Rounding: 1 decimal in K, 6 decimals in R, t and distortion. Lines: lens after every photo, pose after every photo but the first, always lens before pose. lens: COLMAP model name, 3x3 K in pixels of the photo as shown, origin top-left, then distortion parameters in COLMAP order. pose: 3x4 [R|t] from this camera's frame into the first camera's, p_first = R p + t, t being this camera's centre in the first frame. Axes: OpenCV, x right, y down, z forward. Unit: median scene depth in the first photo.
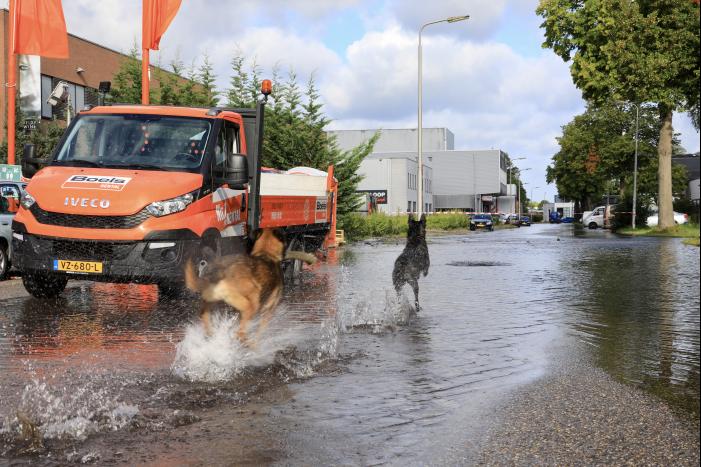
lens RADIAL K [[1072.9, 0, 357.6], [0, 1072.9, 231.9], [0, 0, 1]] dist [-0.004883, 0.069277]
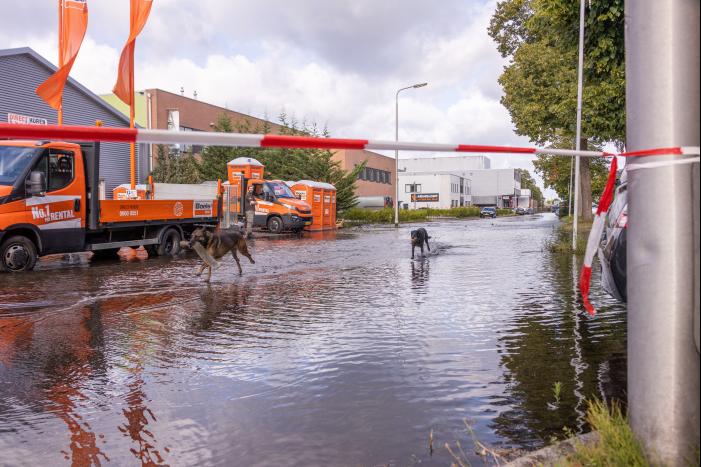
lens RADIAL K [[621.8, 0, 340.7], [0, 621.8, 233.0], [0, 0, 1]] dist [0.009360, 0.003506]
pose [[0.988564, 0.002832, -0.150778, 0.083427], [0.000835, 0.999706, 0.024248, -0.002118], [0.150802, -0.024096, 0.988270, 0.047313]]
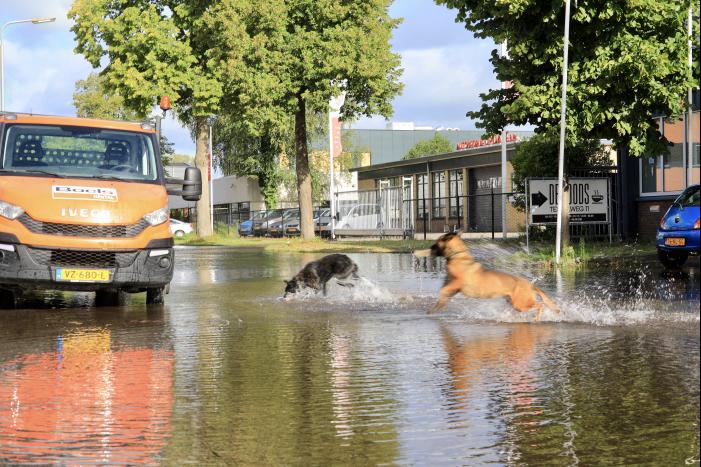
lens RADIAL K [[1110.7, 0, 350.5], [0, 1110.7, 233.5], [0, 0, 1]] dist [0.153797, -0.009586]
pose [[0.881583, -0.010471, 0.471913, -0.100828], [0.014349, 0.999886, -0.004621, 0.000221], [-0.471811, 0.010845, 0.881633, -0.012955]]
